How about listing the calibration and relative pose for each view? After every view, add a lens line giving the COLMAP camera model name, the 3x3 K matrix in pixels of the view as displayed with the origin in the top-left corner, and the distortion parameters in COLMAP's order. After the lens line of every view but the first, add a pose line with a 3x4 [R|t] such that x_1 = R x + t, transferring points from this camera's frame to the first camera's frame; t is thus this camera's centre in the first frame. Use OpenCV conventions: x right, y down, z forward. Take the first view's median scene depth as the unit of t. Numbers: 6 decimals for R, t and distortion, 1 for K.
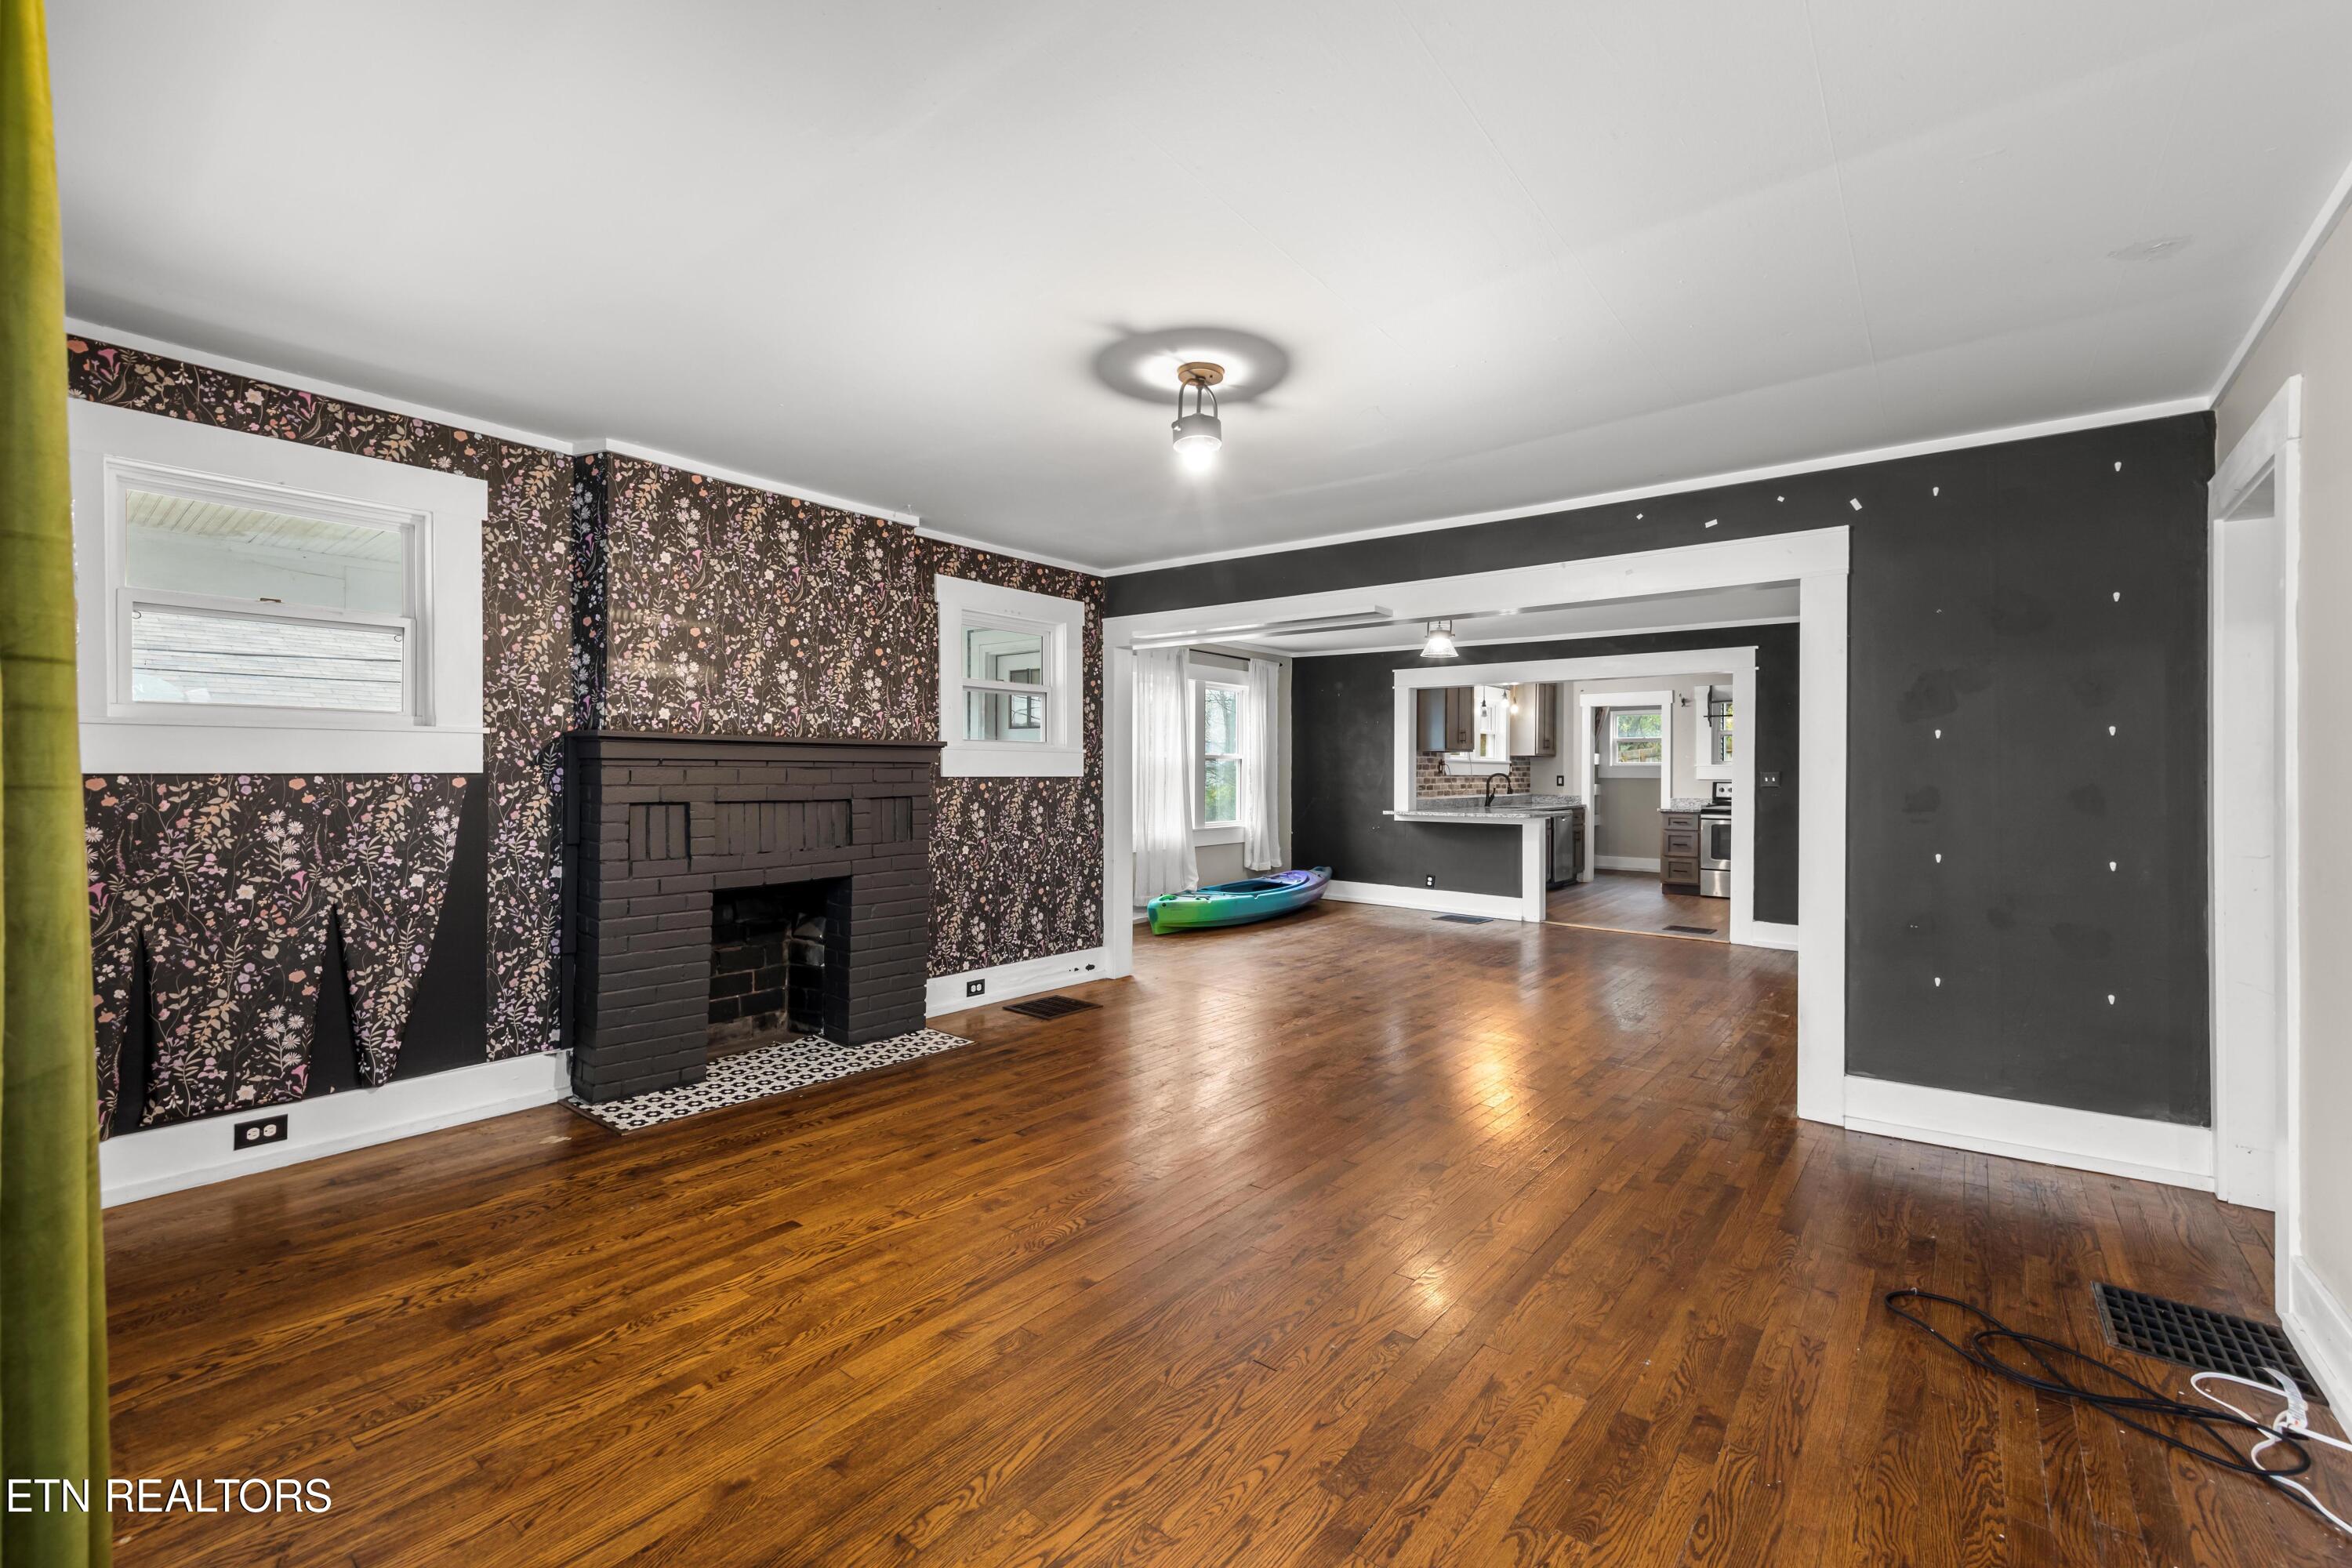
lens RADIAL K [[998.3, 0, 1141.5], [0, 998.3, 773.4], [0, 0, 1]] dist [0.005161, -0.000419]
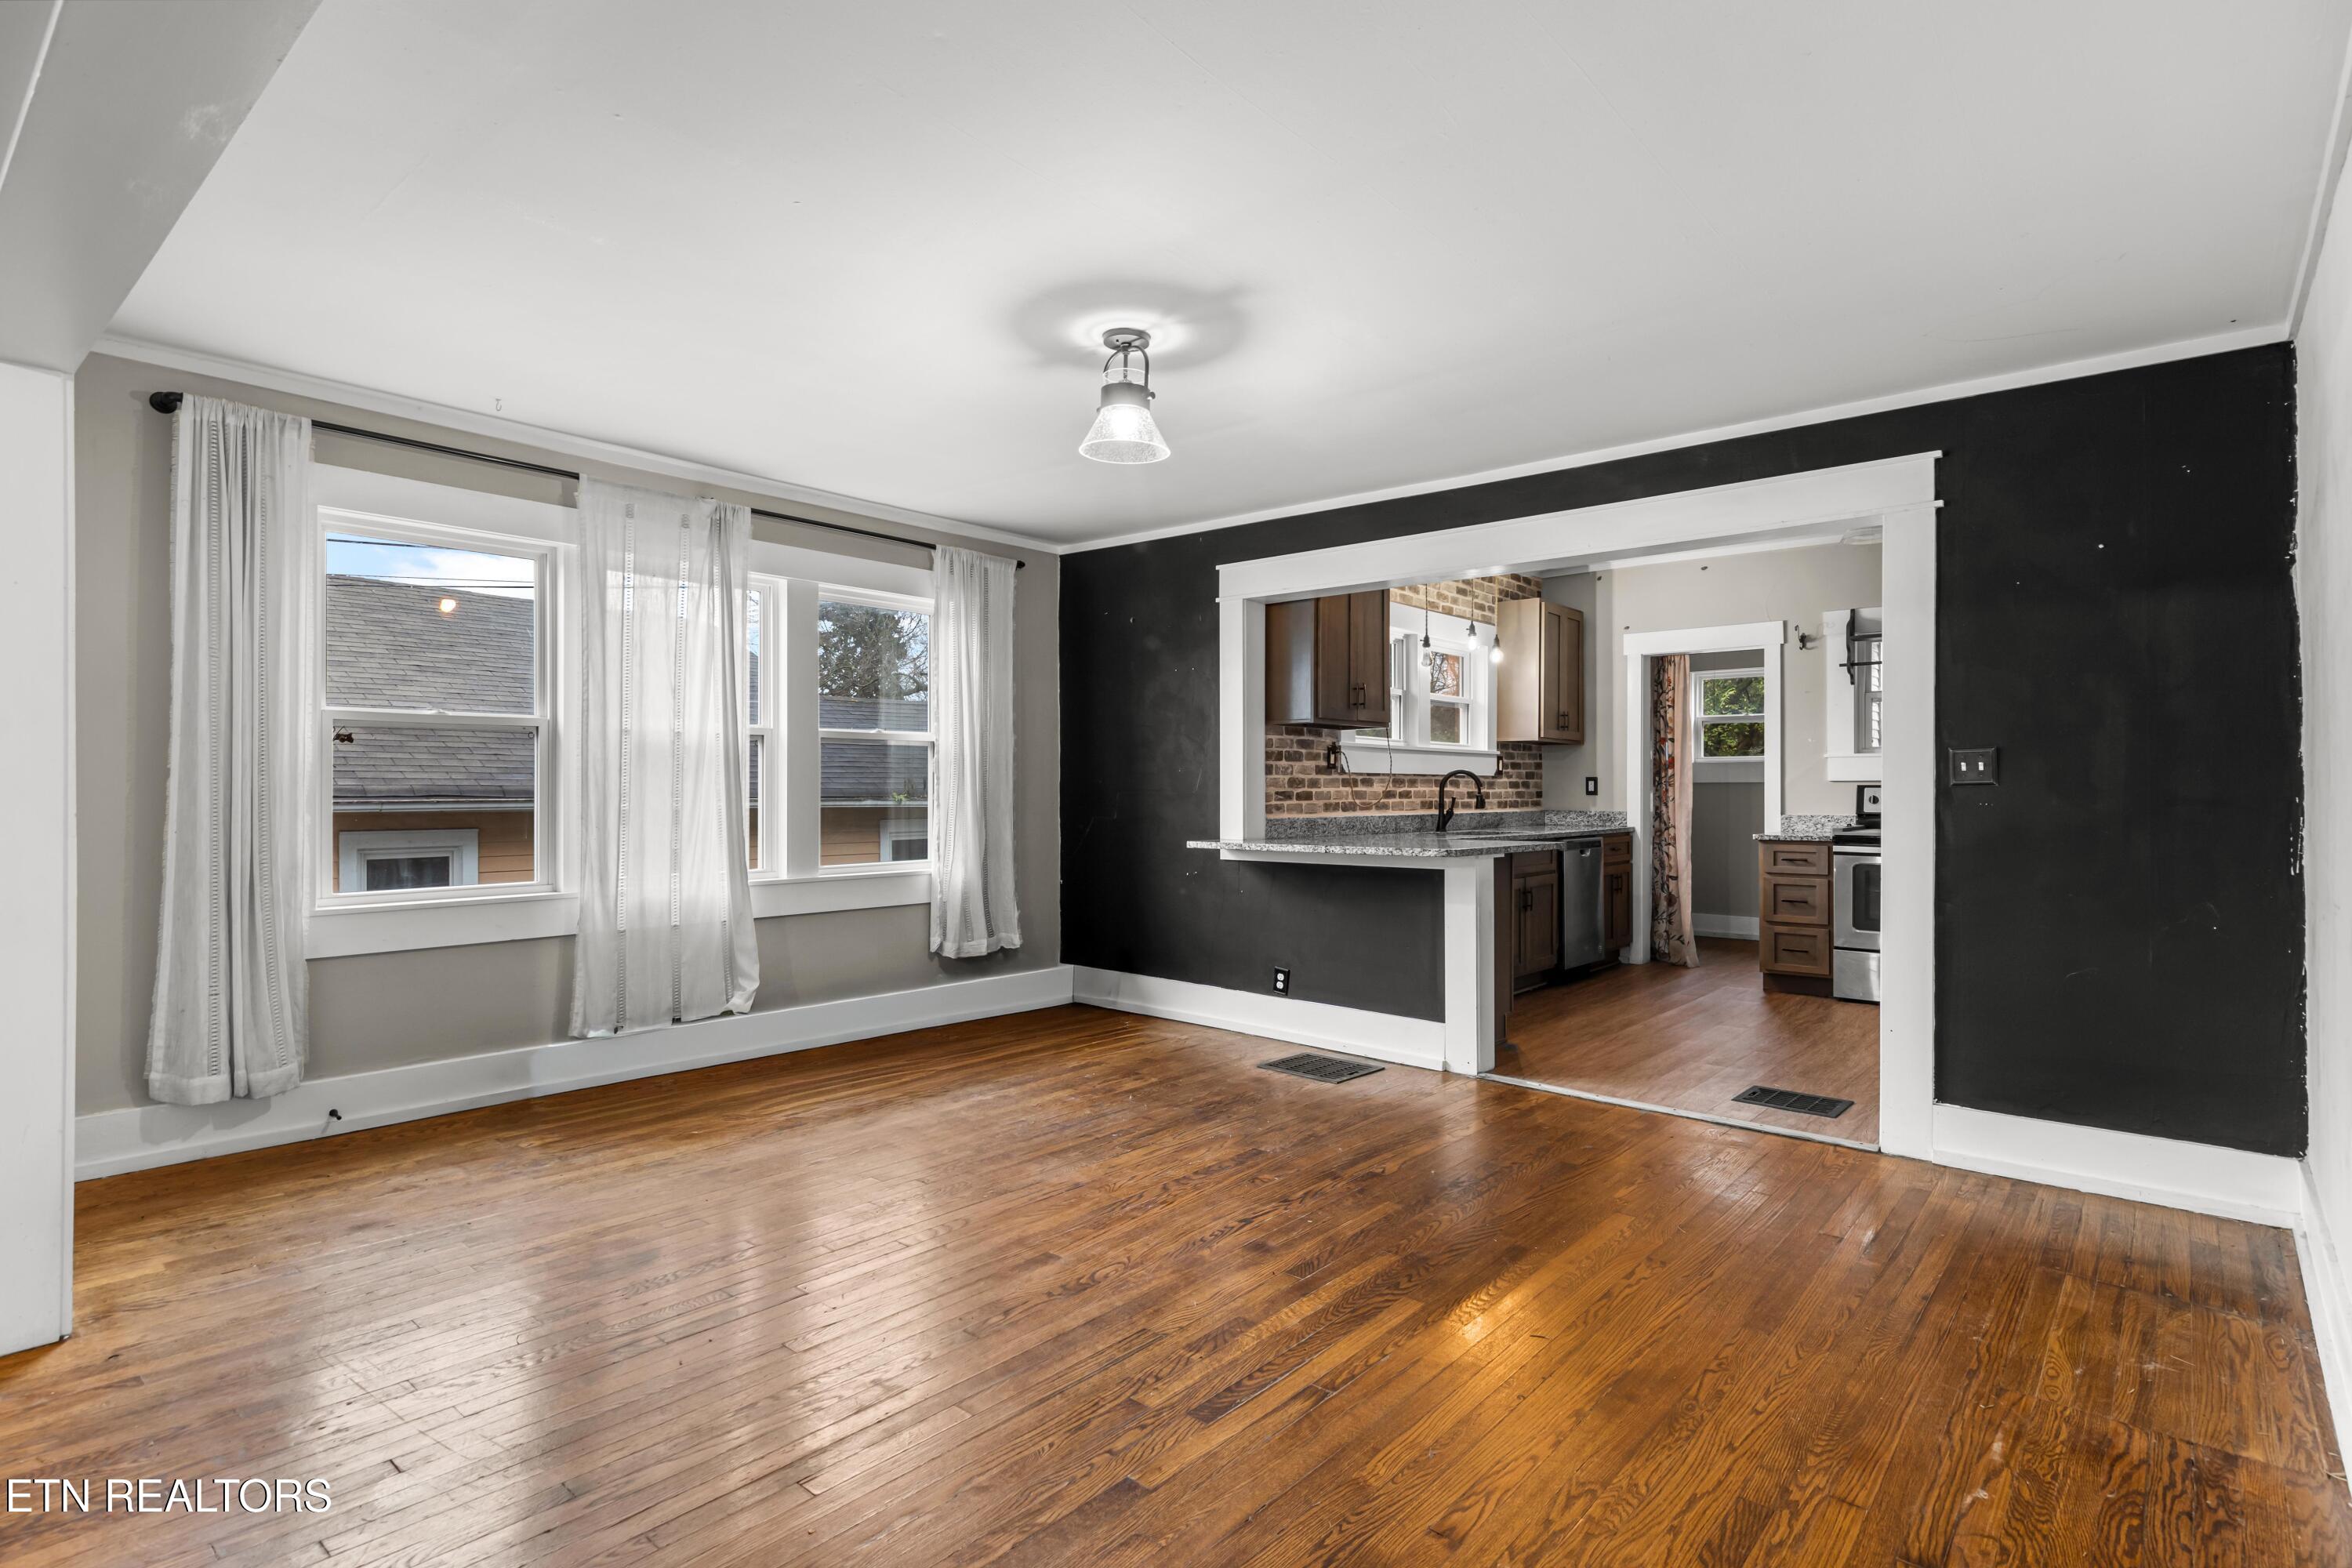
lens RADIAL K [[1181.6, 0, 1172.8], [0, 1181.6, 783.8], [0, 0, 1]] dist [0.012129, -0.001342]
pose [[0.999772, -0.003227, -0.021129, 0.514638], [0.003106, 0.999979, -0.005757, 0.025119], [0.021147, 0.005690, 0.999760, 0.839671]]
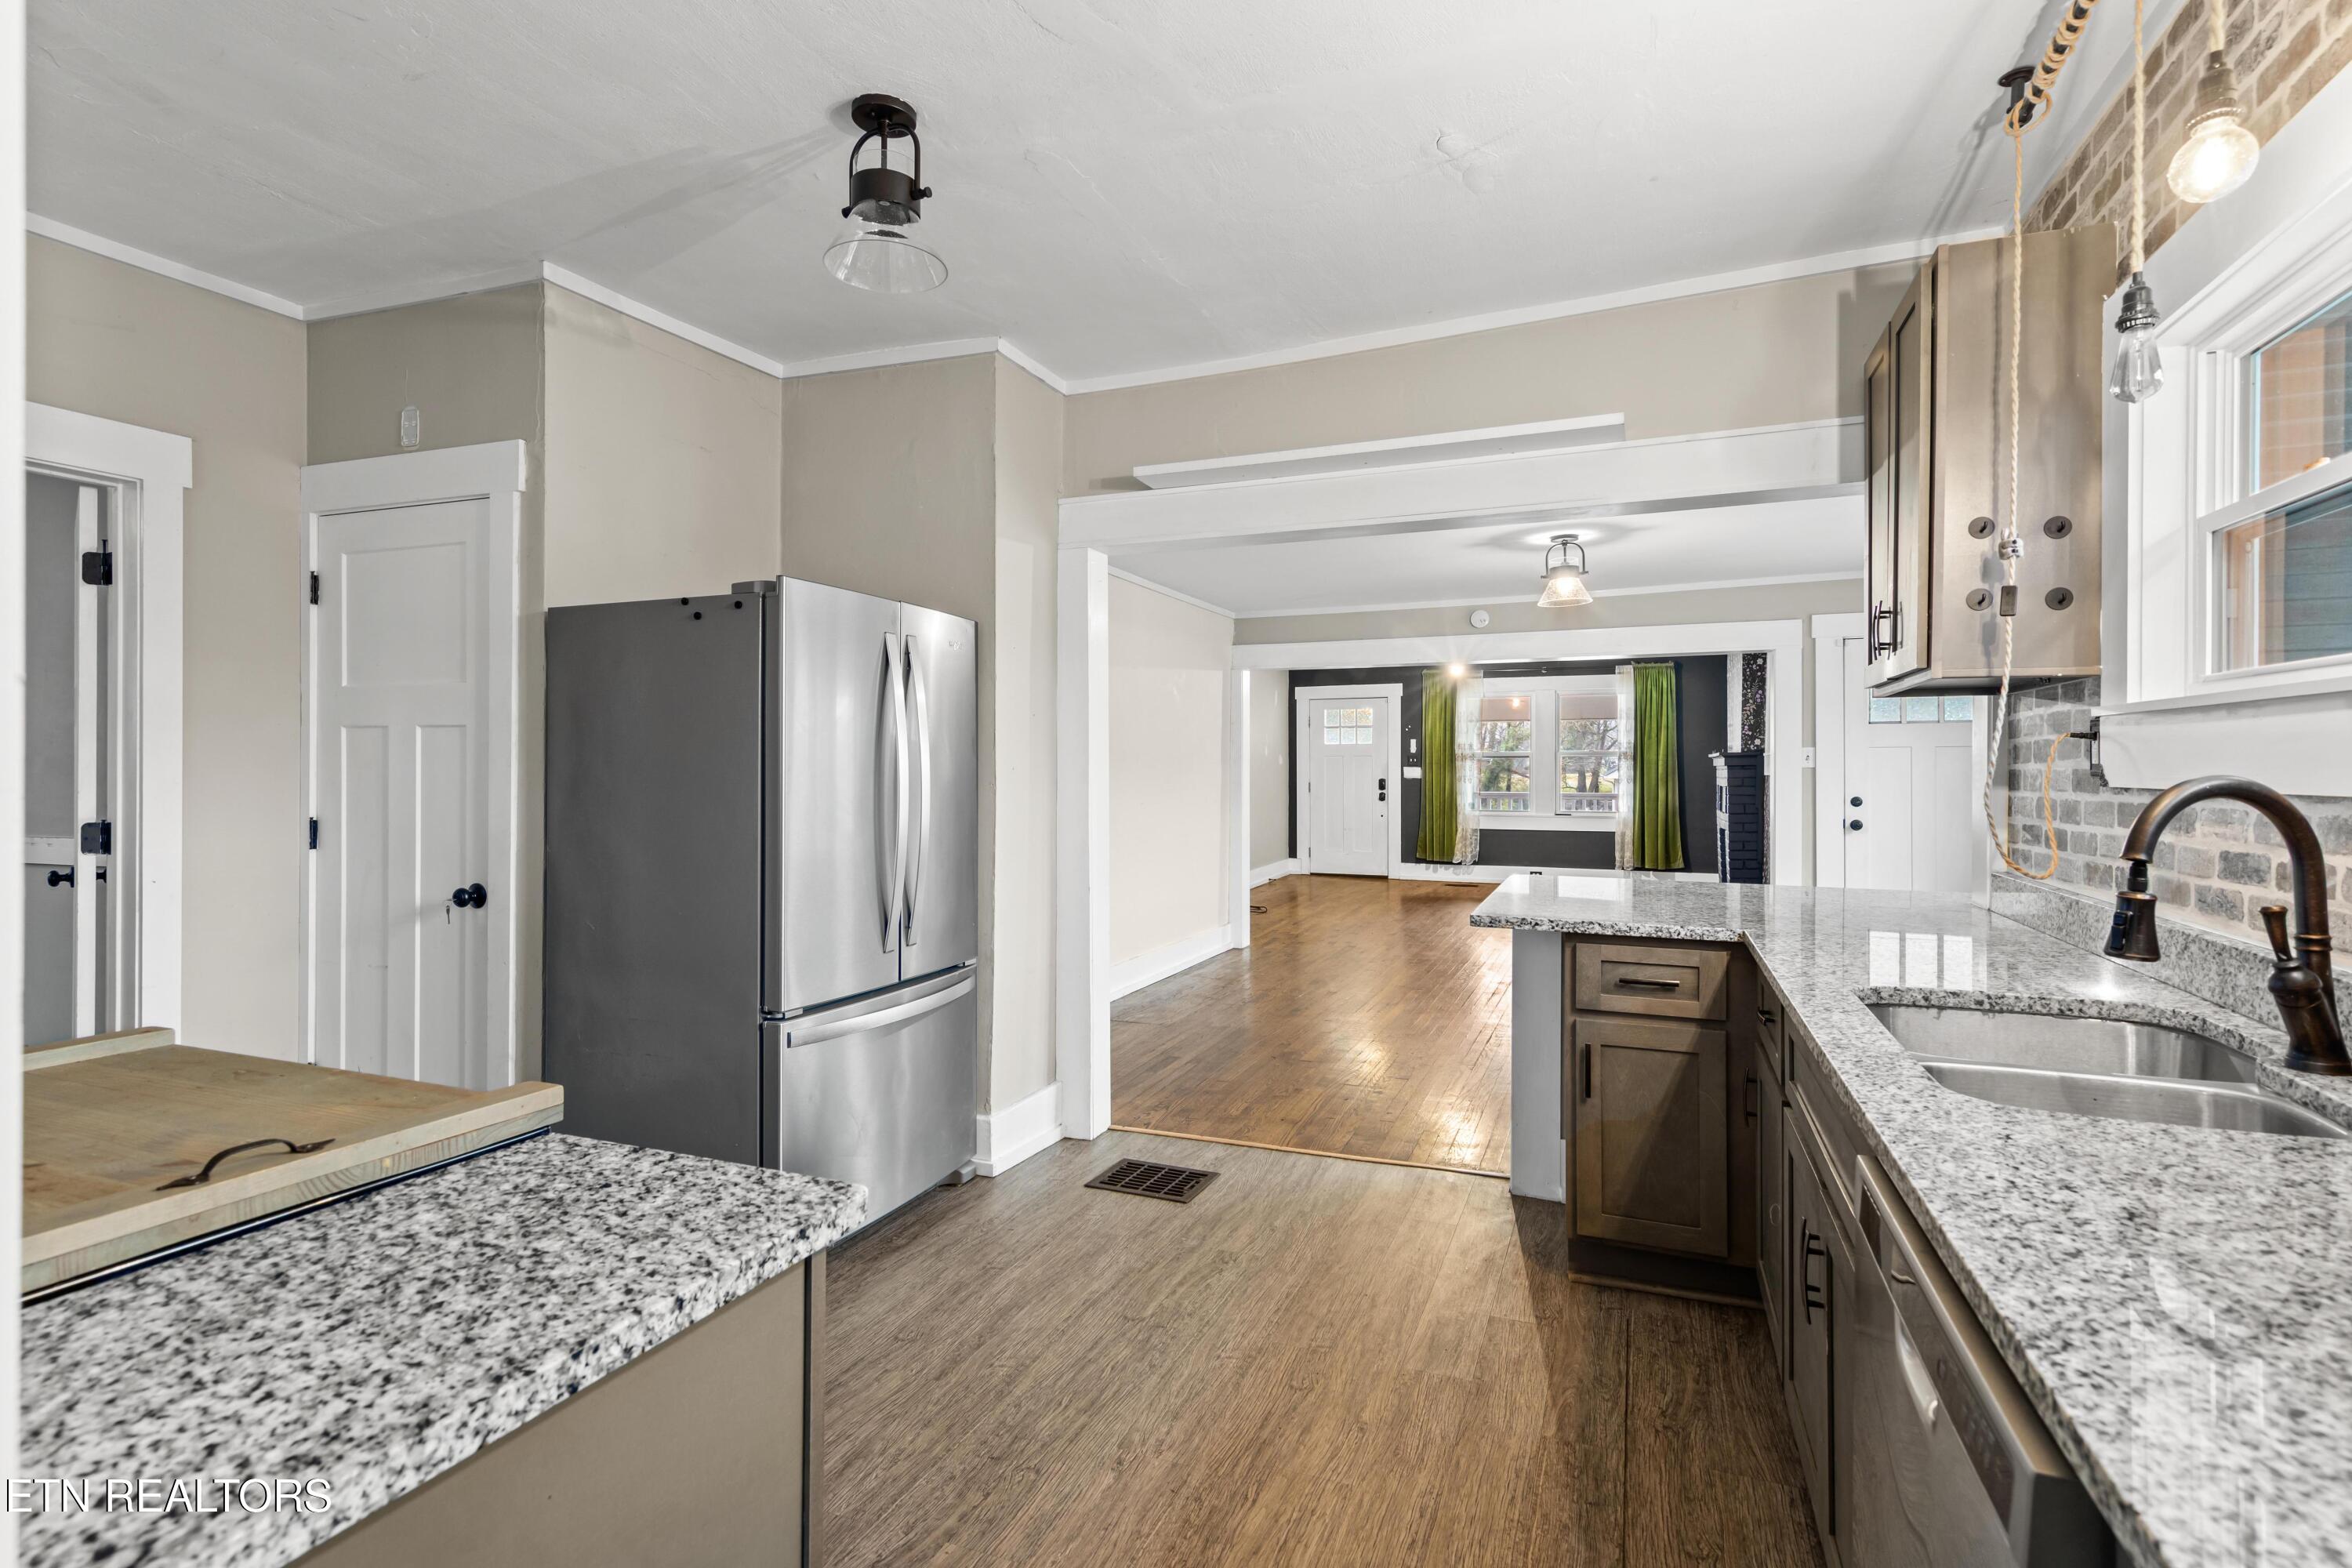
lens RADIAL K [[1119.4, 0, 1176.7], [0, 1119.4, 767.4], [0, 0, 1]] dist [0.004345, 0.000274]
pose [[-0.955489, -0.004334, -0.294996, 1.239399], [-0.004208, 0.999991, -0.001064, -0.002710], [0.294998, 0.000225, -0.955498, 2.627582]]
